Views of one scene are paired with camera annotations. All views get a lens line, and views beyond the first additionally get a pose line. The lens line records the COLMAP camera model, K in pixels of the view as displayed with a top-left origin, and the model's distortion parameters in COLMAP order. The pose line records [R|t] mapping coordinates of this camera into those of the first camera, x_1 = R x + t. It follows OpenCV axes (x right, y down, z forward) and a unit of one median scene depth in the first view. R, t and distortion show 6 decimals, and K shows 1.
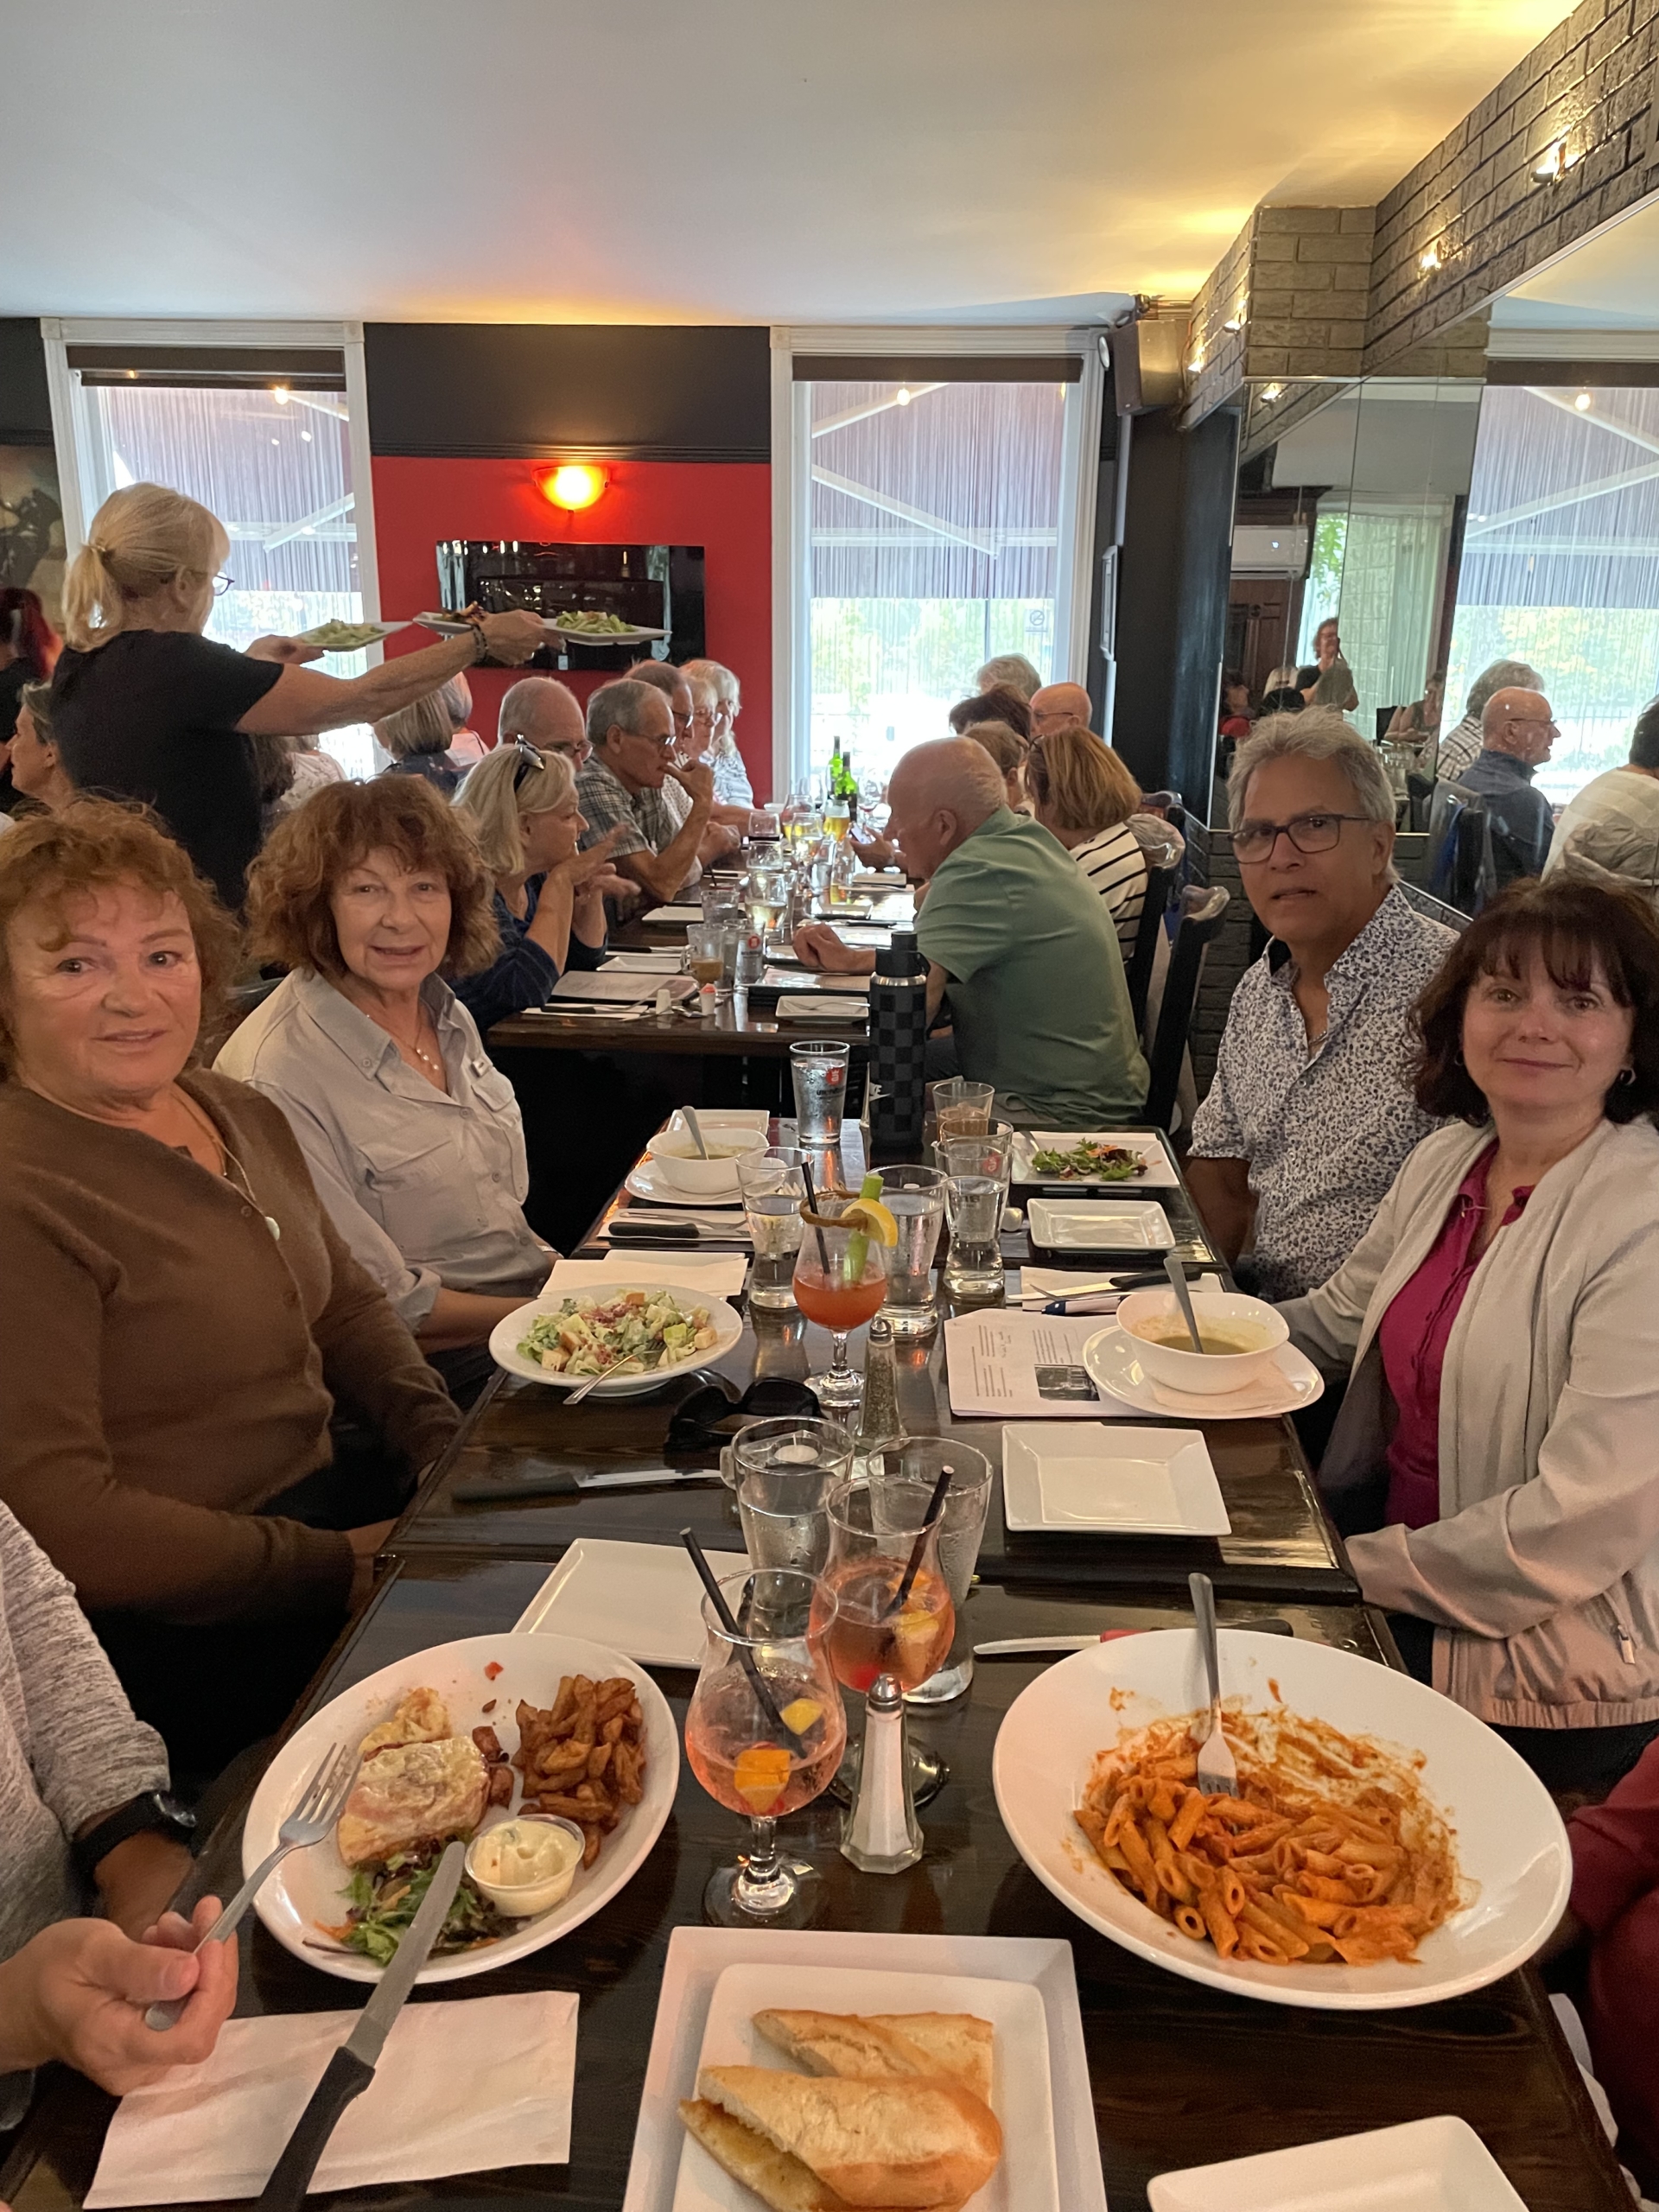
lens RADIAL K [[1692.2, 0, 829.5], [0, 1692.2, 1106.0], [0, 0, 1]] dist [0.102905, -0.125724]
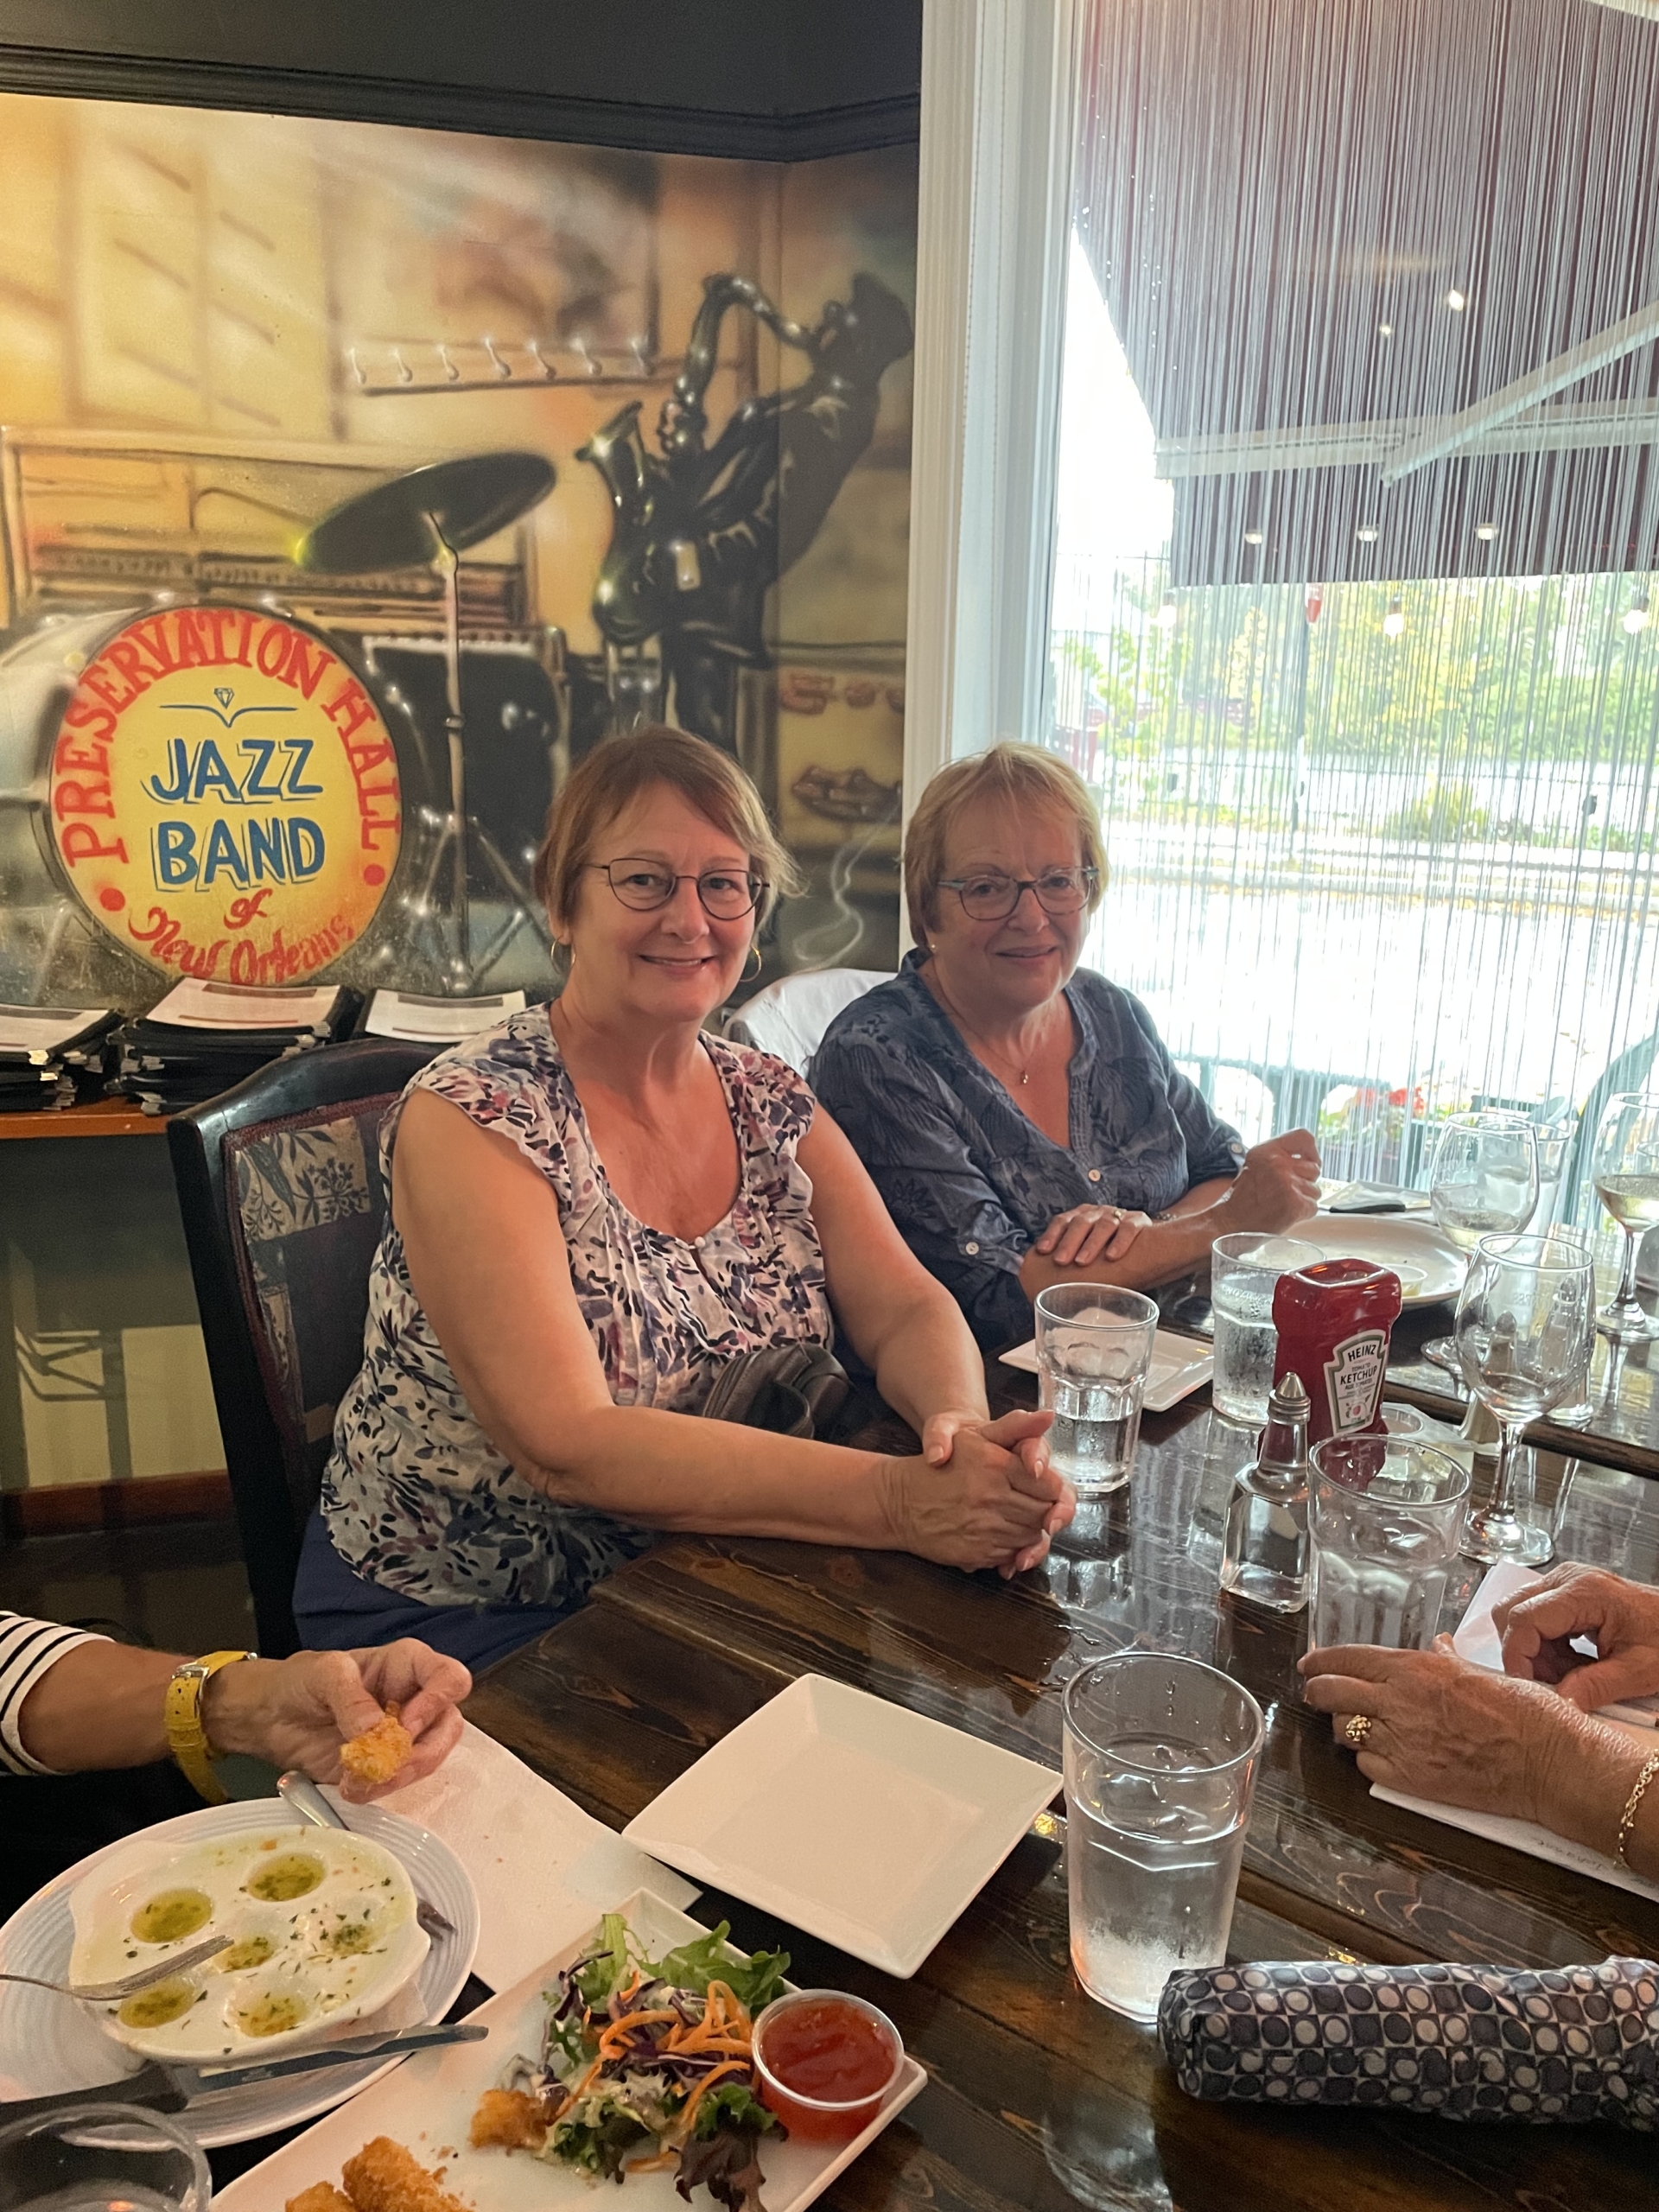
lens RADIAL K [[1692.2, 0, 829.5], [0, 1692.2, 1106.0], [0, 0, 1]] dist [0.102905, -0.125724]
pose [[0.874527, 0.119201, -0.470099, -0.269655], [-0.132892, 0.991122, 0.004096, -0.180844], [0.466414, 0.058890, 0.882604, 0.678536]]
